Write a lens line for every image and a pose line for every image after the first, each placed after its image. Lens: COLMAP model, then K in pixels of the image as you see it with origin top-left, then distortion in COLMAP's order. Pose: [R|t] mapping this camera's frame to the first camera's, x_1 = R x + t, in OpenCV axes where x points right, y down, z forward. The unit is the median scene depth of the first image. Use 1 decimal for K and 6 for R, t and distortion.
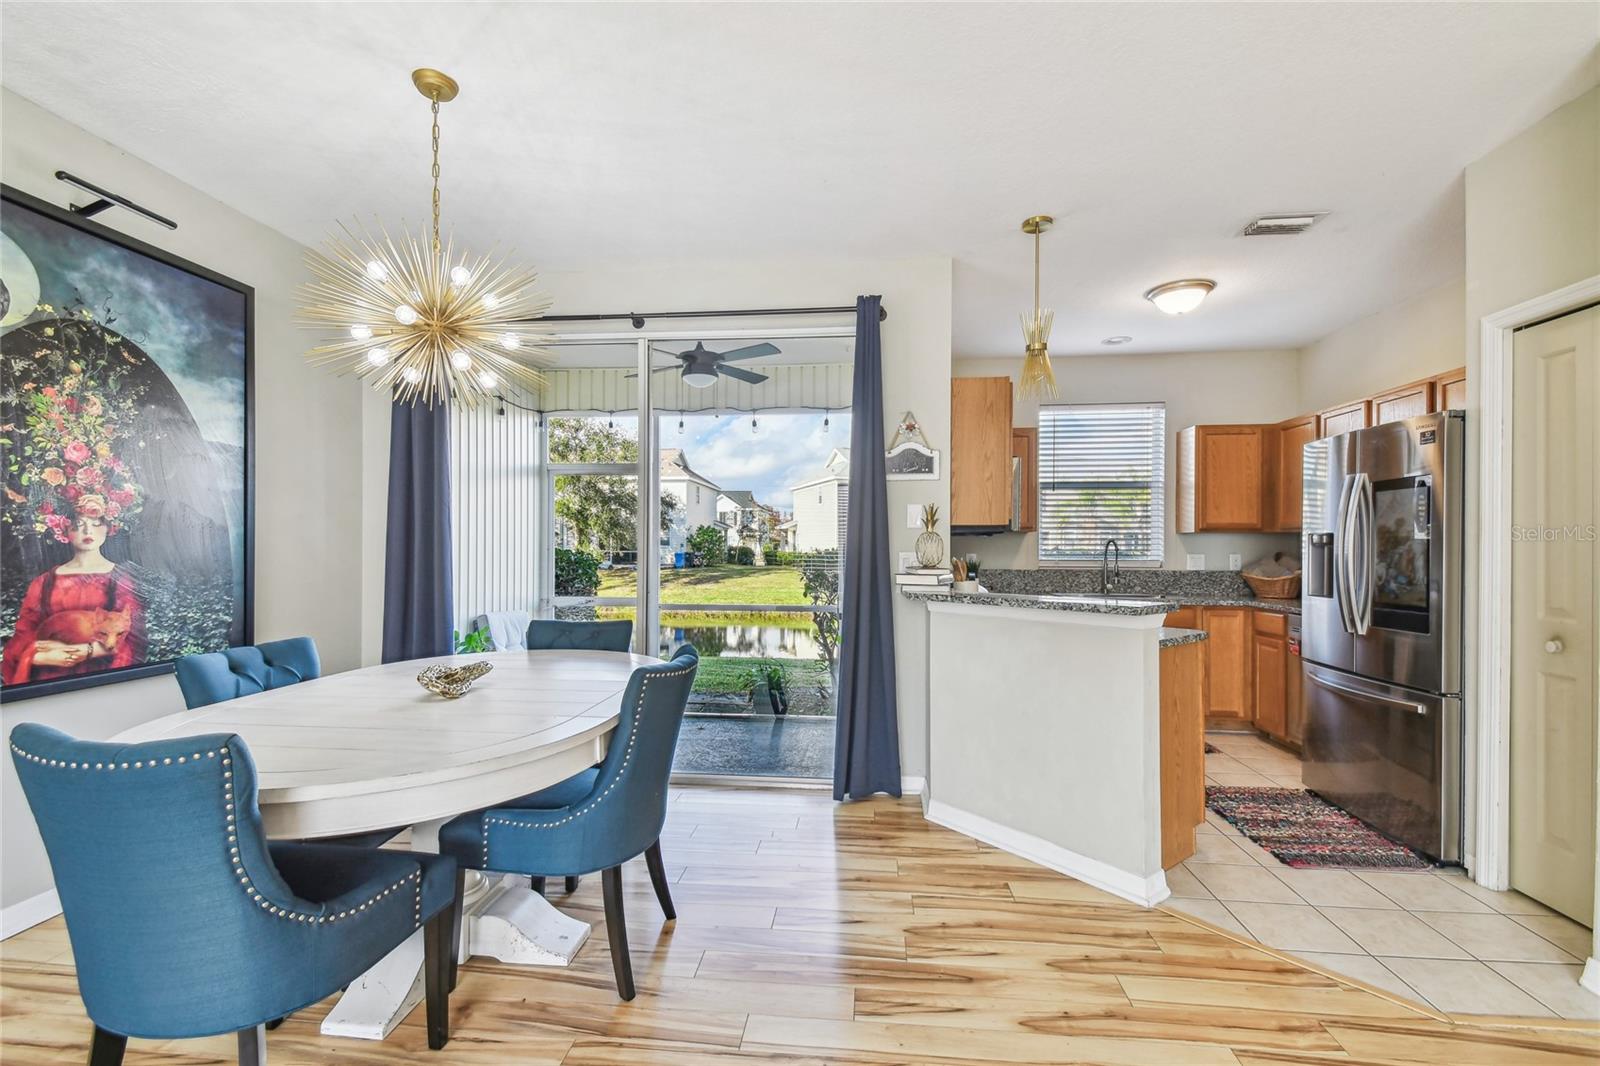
lens RADIAL K [[705.2, 0, 802.4], [0, 705.2, 551.4], [0, 0, 1]] dist [0.041233, -0.020350]
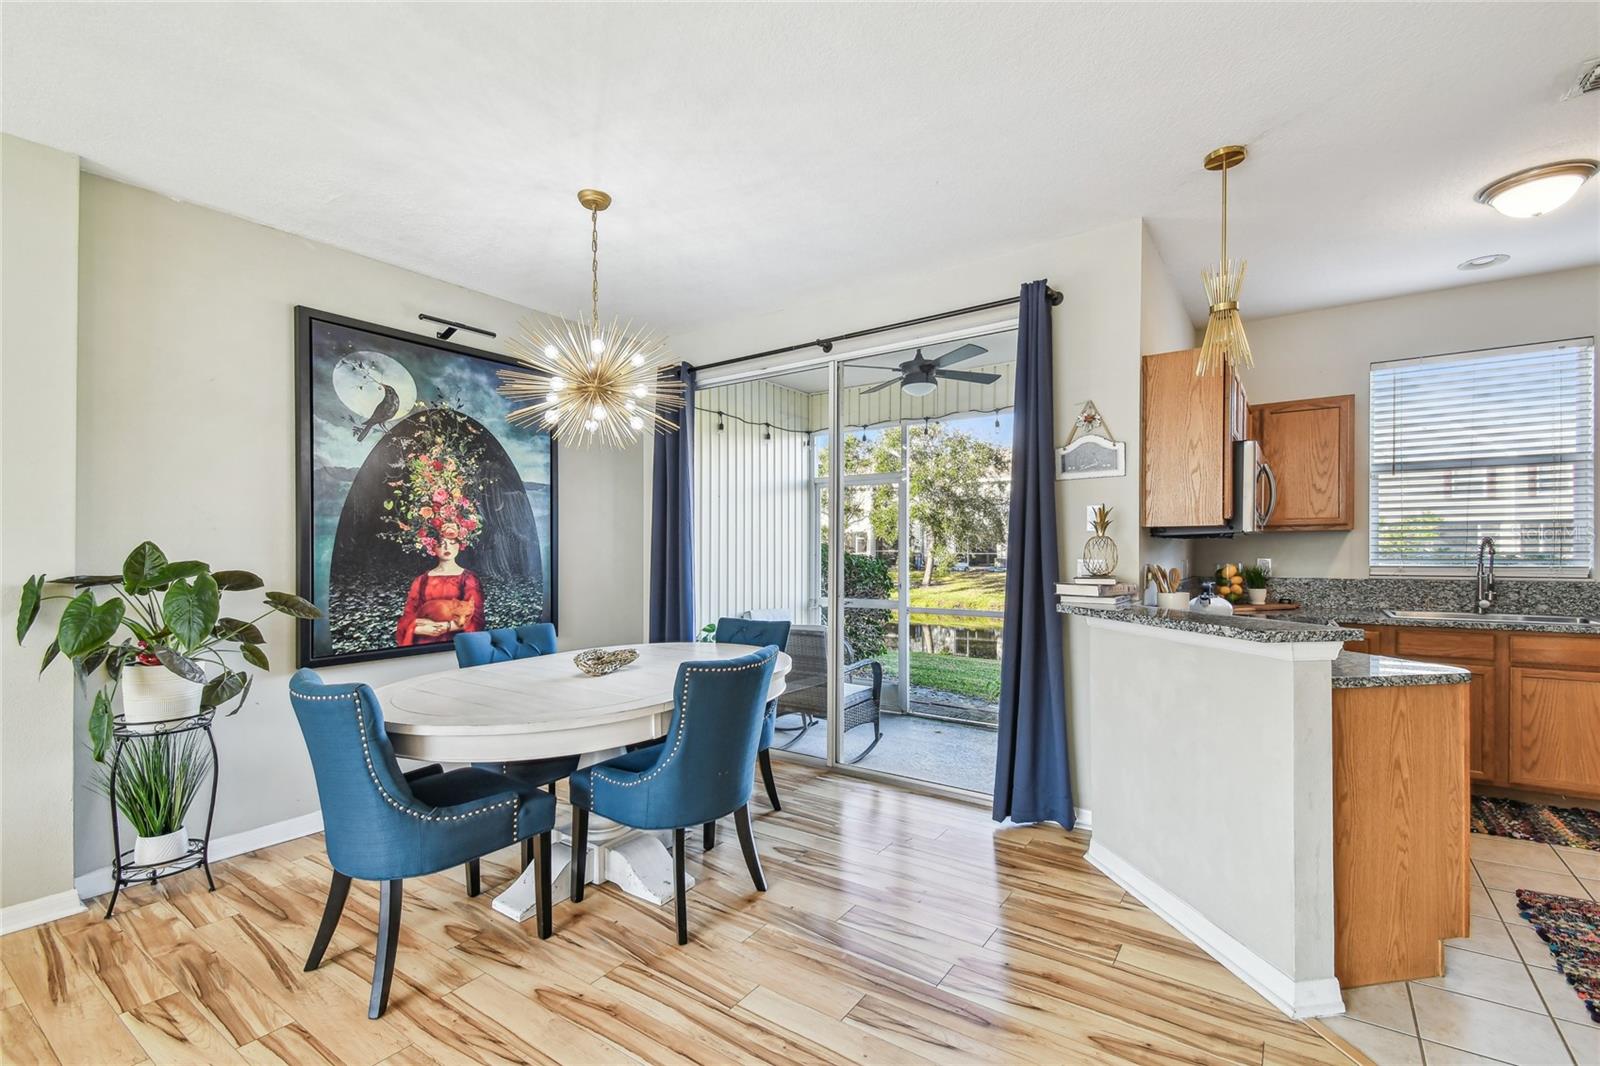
lens RADIAL K [[705.2, 0, 810.4], [0, 705.2, 553.8], [0, 0, 1]] dist [0.041233, -0.020350]
pose [[0.873157, -0.005450, -0.487408, 0.318055], [0.006002, 0.999982, -0.000430, -0.007672], [0.487402, -0.002550, 0.873174, 0.050578]]
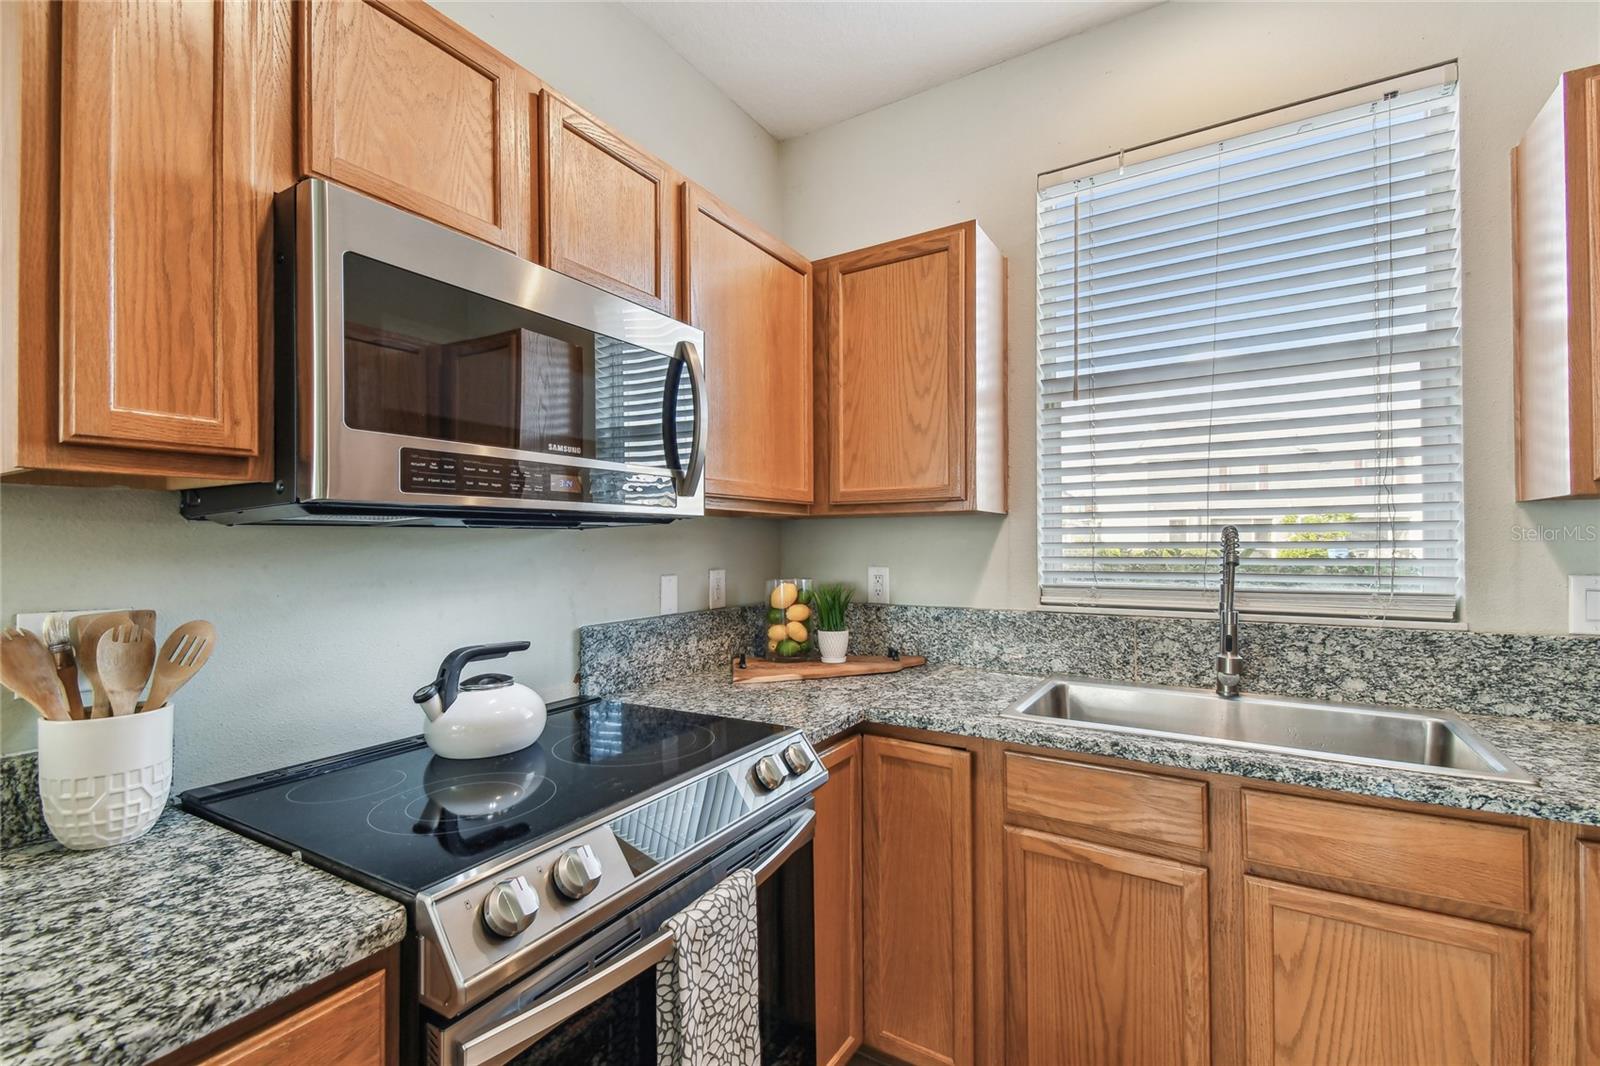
lens RADIAL K [[705.2, 0, 802.7], [0, 705.2, 536.9], [0, 0, 1]] dist [0.041233, -0.020350]
pose [[0.898825, -0.011813, -0.438148, 0.664899], [0.006047, 0.999876, -0.014552, -0.015330], [0.438266, 0.010430, 0.898785, 1.037983]]
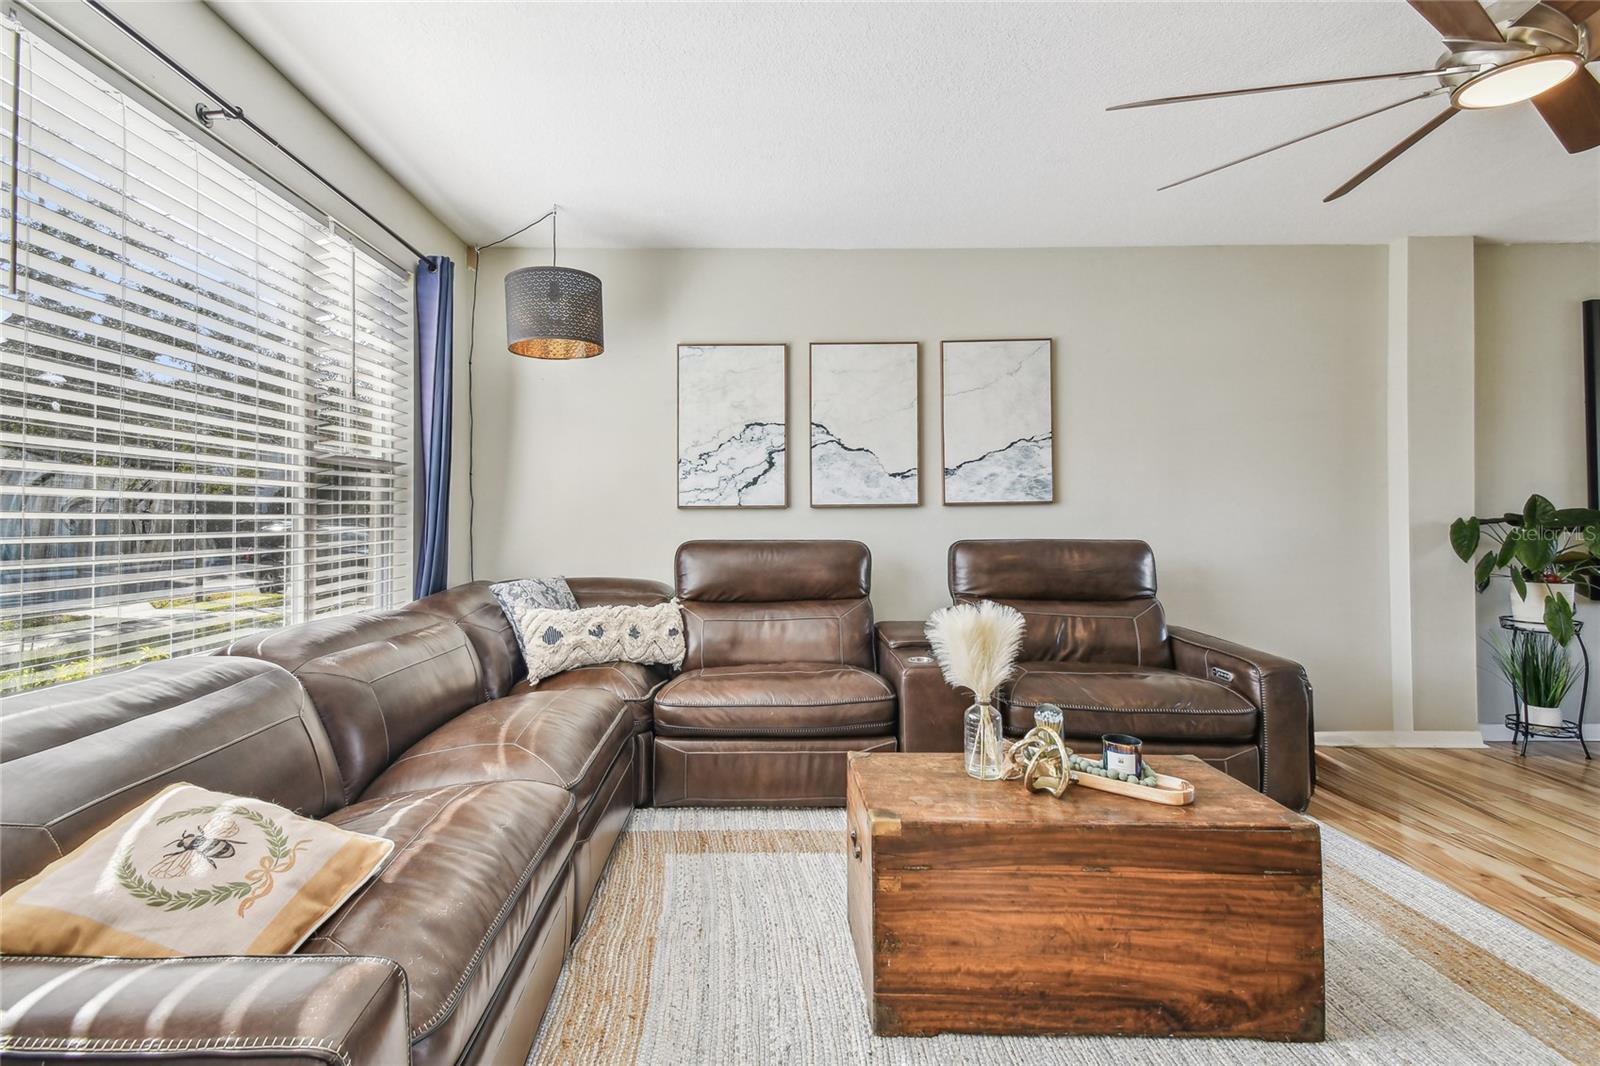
lens RADIAL K [[748.3, 0, 735.6], [0, 748.3, 508.8], [0, 0, 1]] dist [0.021804, -0.006751]
pose [[0.069303, -0.018372, -0.997426, 0.373967], [-0.000242, 0.999830, -0.018433, 0.018302], [0.997596, 0.001519, 0.069287, -0.962636]]
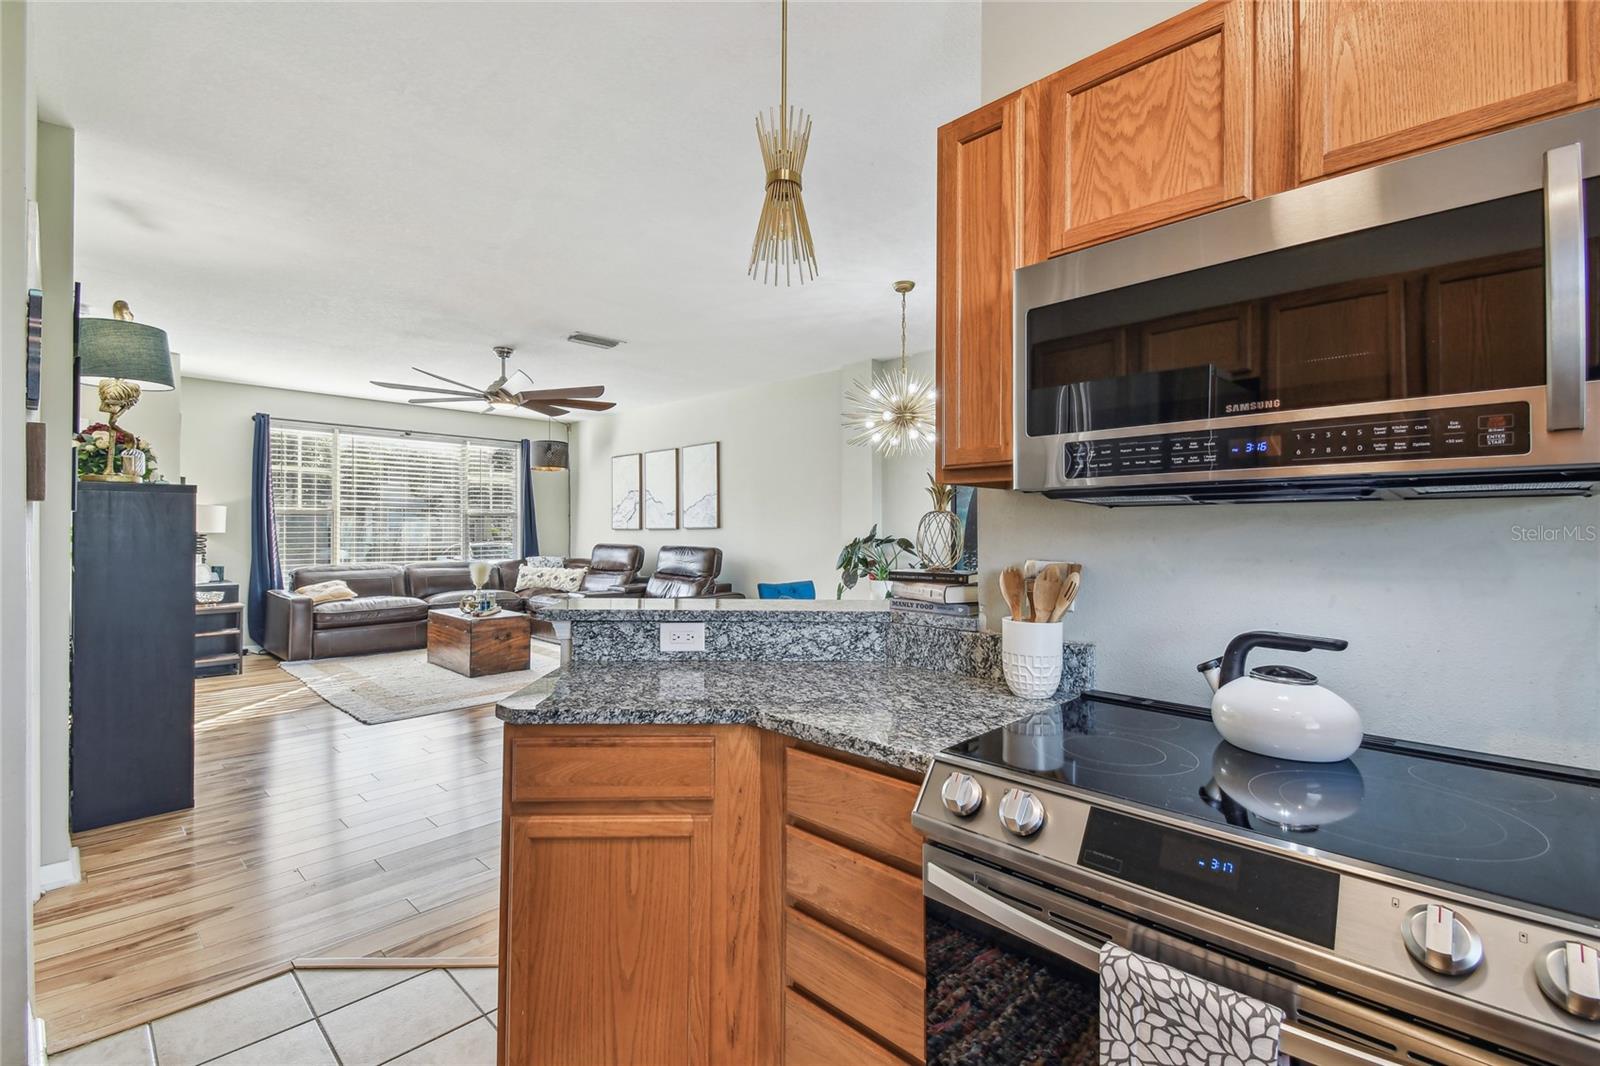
lens RADIAL K [[705.2, 0, 812.6], [0, 705.2, 524.2], [0, 0, 1]] dist [0.041233, -0.020350]
pose [[-0.621366, -0.010489, -0.783450, 0.755457], [-0.007969, 0.999943, -0.007067, -0.011884], [0.783480, 0.001852, -0.621415, 1.346959]]
